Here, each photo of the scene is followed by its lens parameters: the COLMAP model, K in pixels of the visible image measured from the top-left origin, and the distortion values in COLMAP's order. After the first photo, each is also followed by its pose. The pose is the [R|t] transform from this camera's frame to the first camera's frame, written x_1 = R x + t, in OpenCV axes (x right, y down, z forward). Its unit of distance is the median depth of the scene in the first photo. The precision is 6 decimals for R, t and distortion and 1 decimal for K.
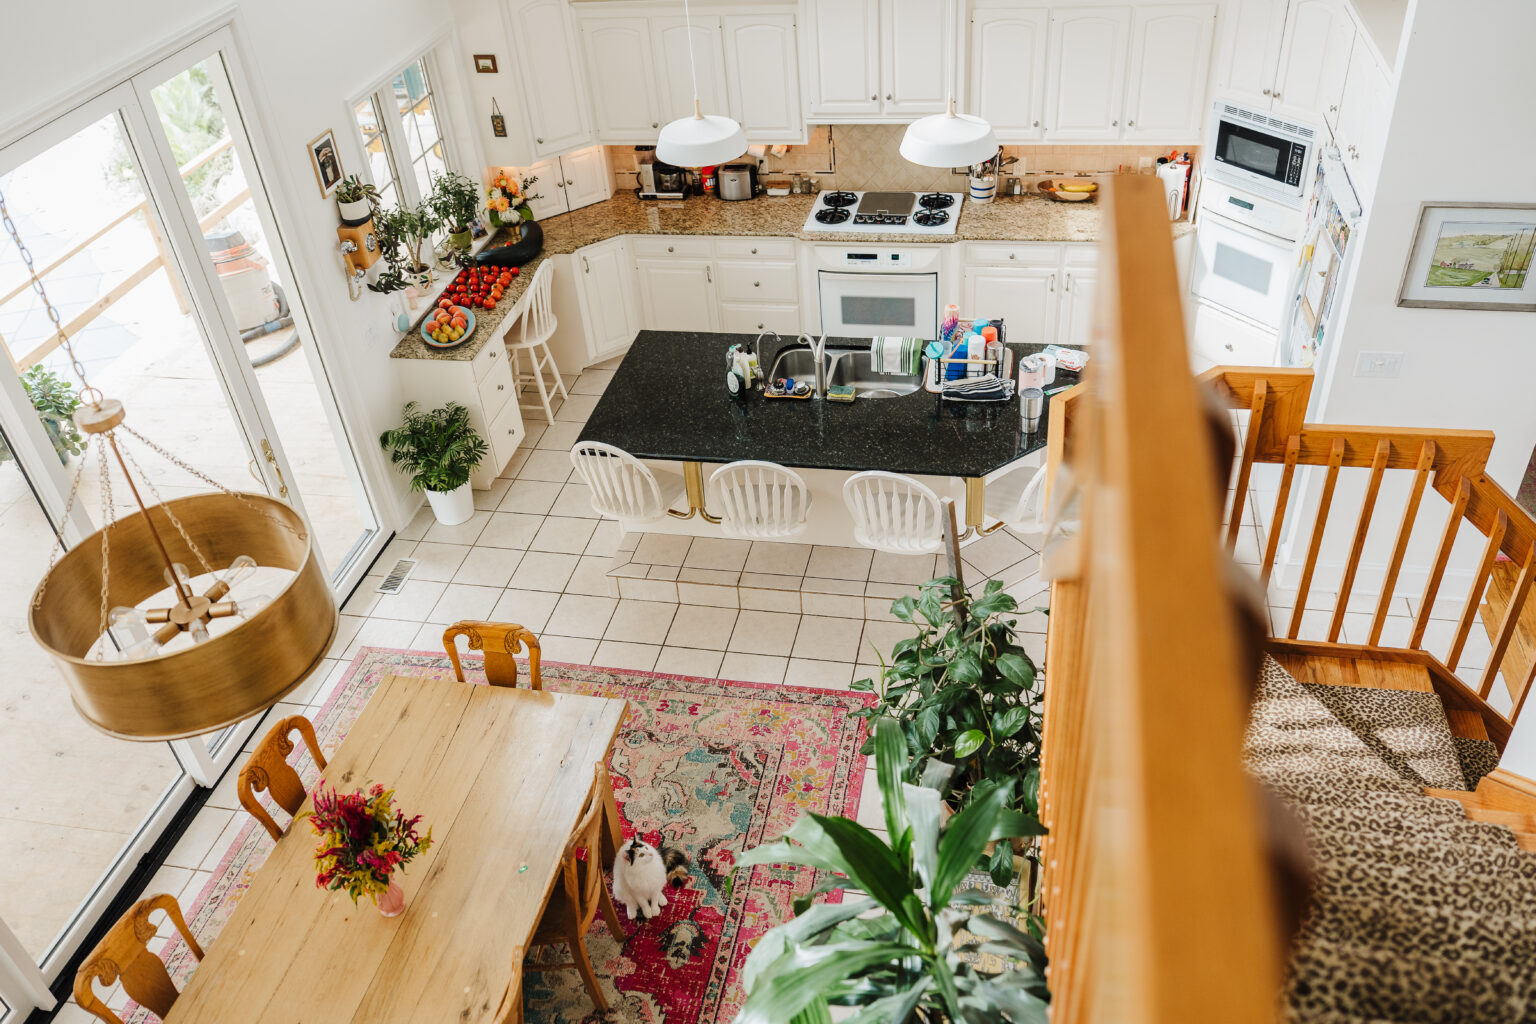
lens RADIAL K [[1256.3, 0, 763.8], [0, 1256.3, 513.4], [0, 0, 1]] dist [-0.004102, 0.004019]
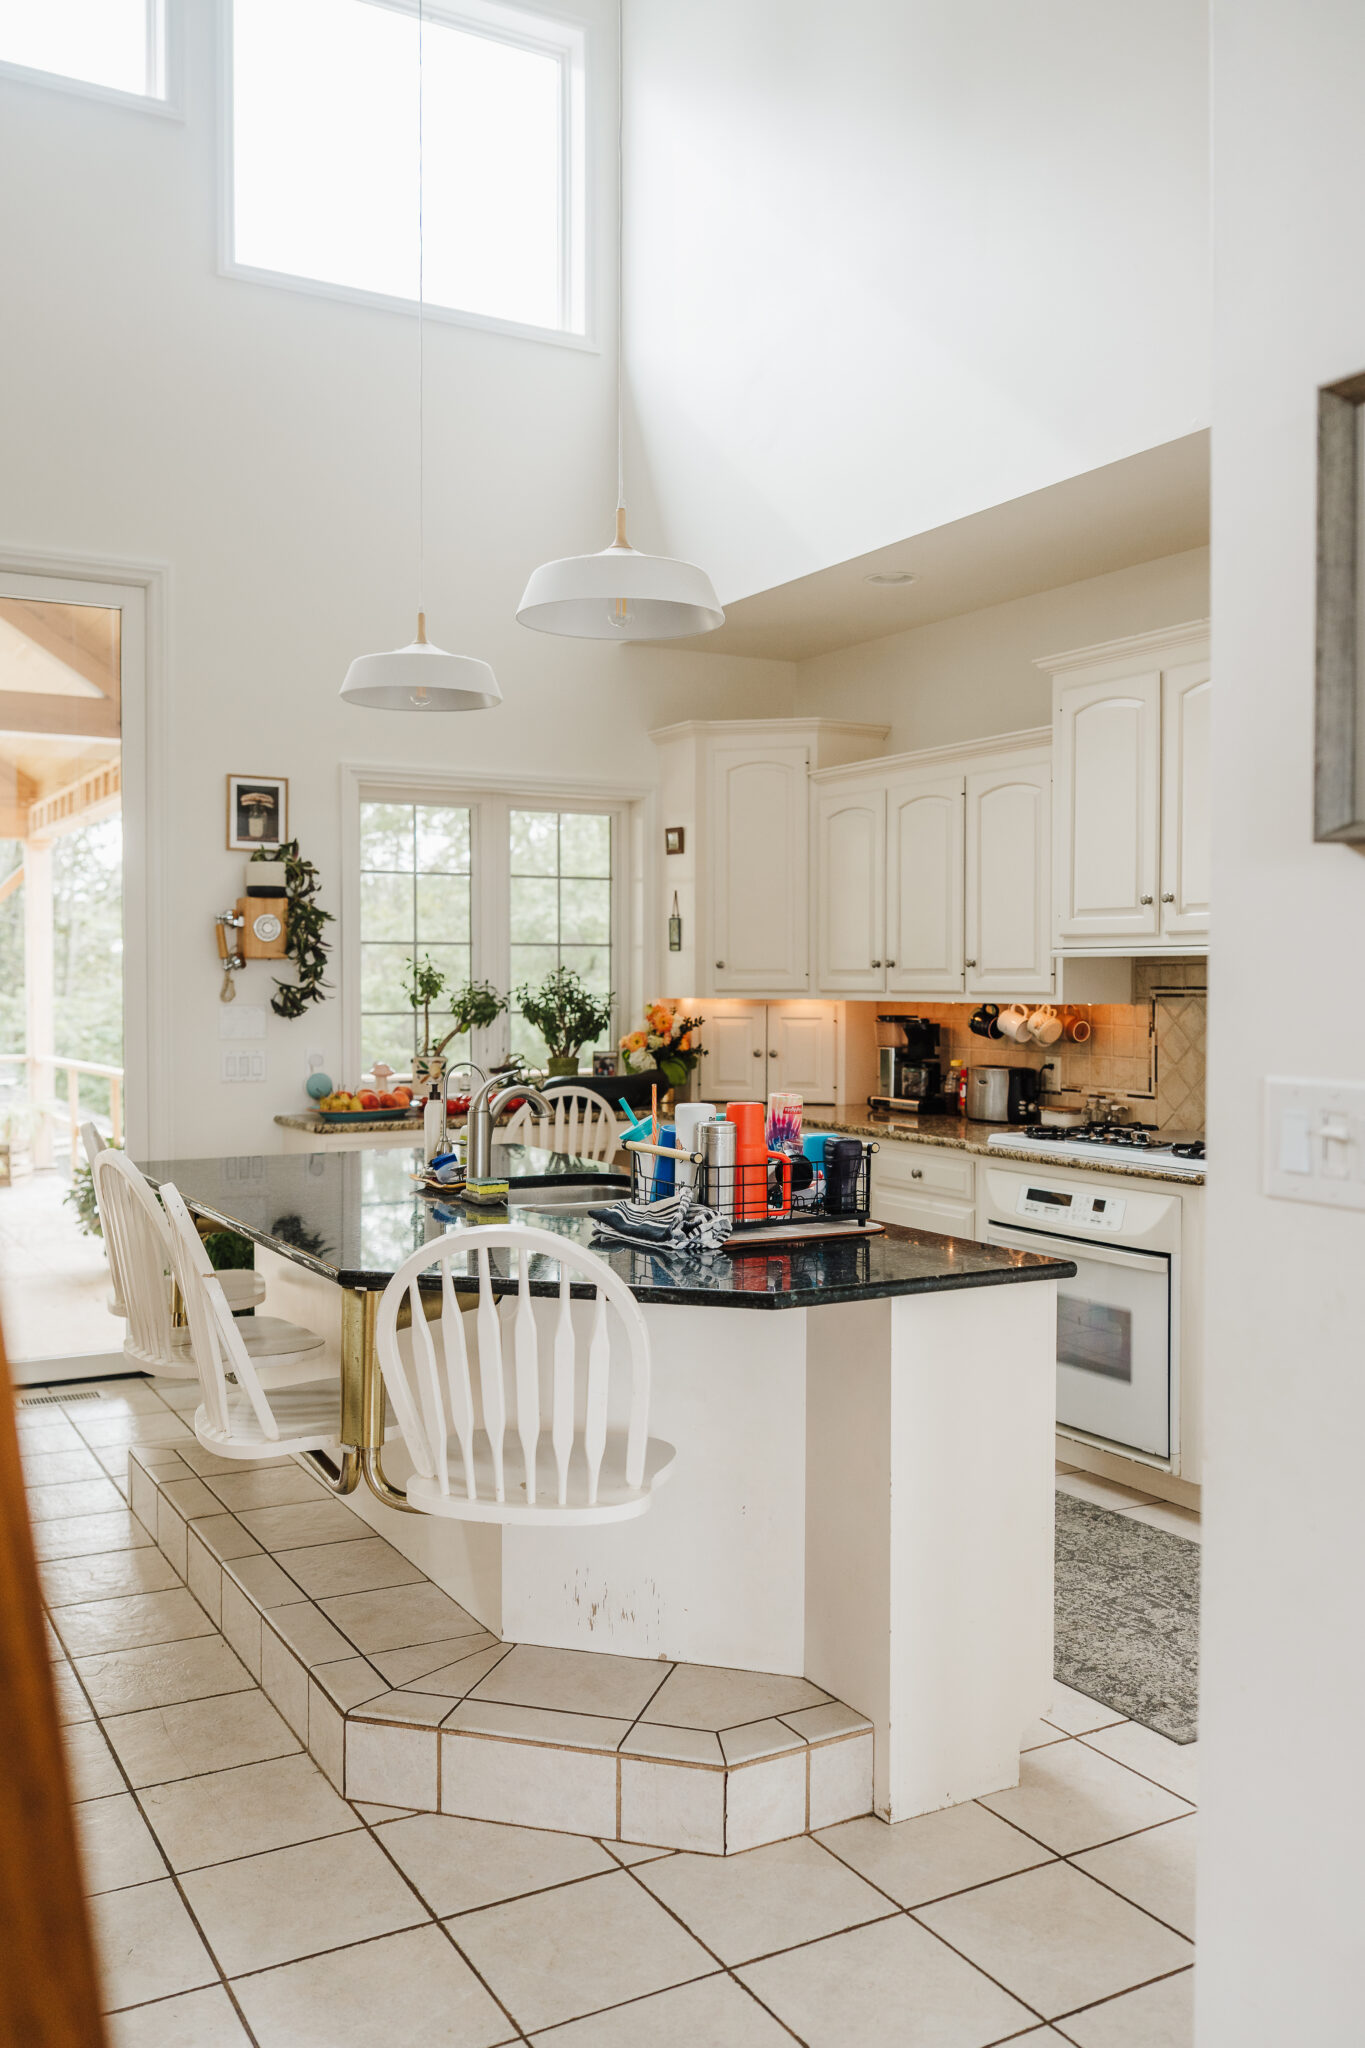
lens RADIAL K [[1675.0, 0, 682.9], [0, 1675.0, 1021.0], [0, 0, 1]] dist [-0.004102, 0.004019]
pose [[0.657034, 0.092303, -0.748189, 0.468702], [-0.492079, 0.804389, -0.332891, 0.020222], [0.571108, 0.586889, 0.573931, 0.538866]]
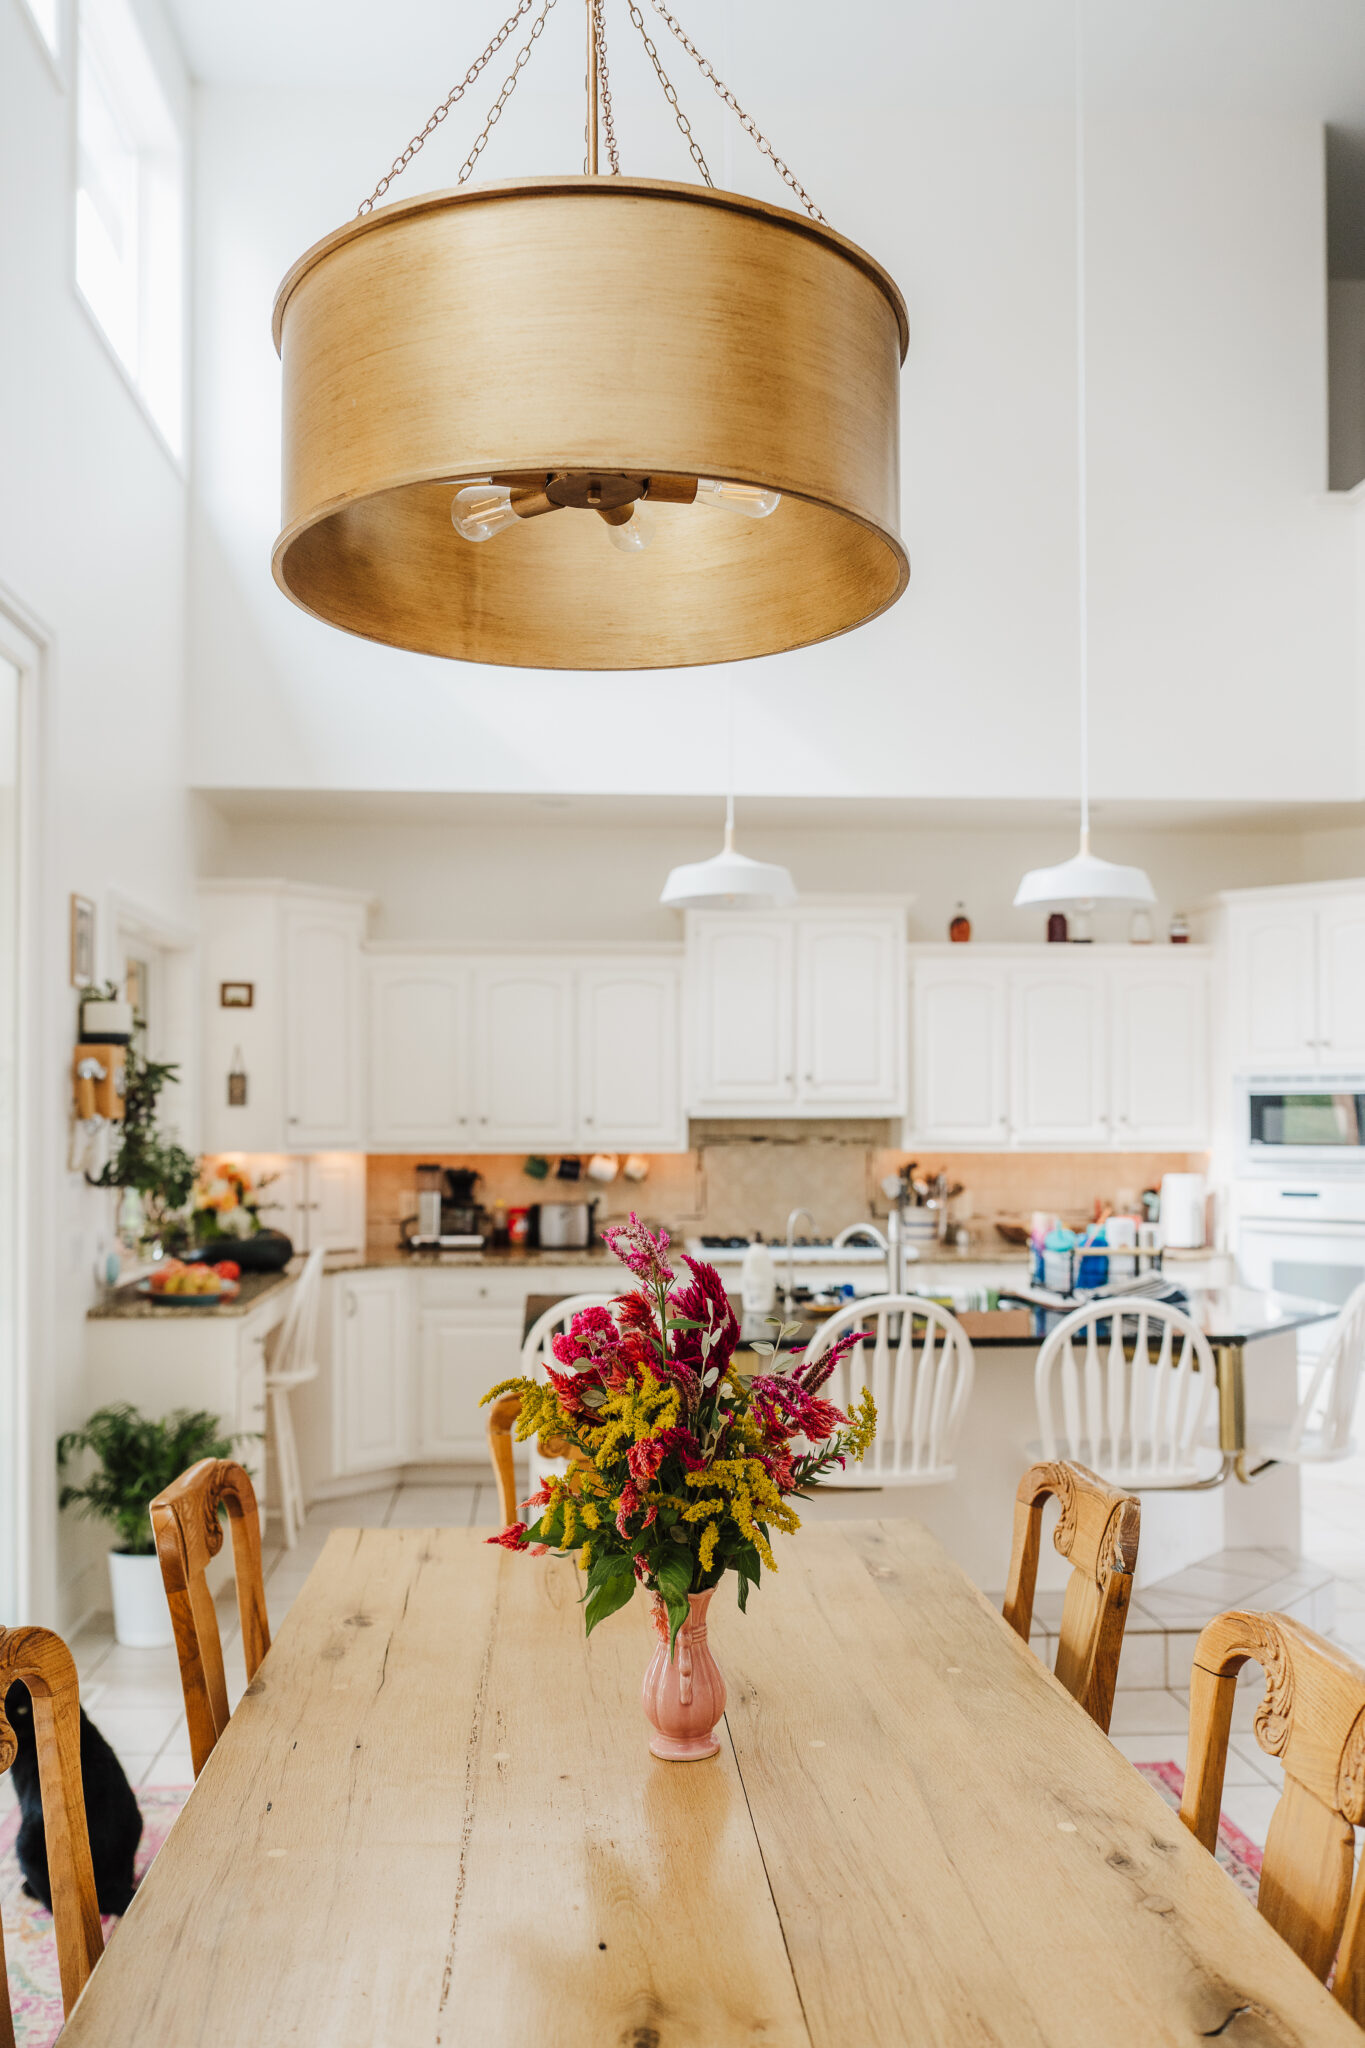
lens RADIAL K [[1675.0, 0, 633.8], [0, 1675.0, 1048.1], [0, 0, 1]] dist [-0.004102, 0.004019]
pose [[0.963556, 0.081204, 0.254882, -0.242801], [0.100631, 0.772791, -0.626632, 0.249610], [-0.247855, 0.629445, 0.736456, 0.300996]]
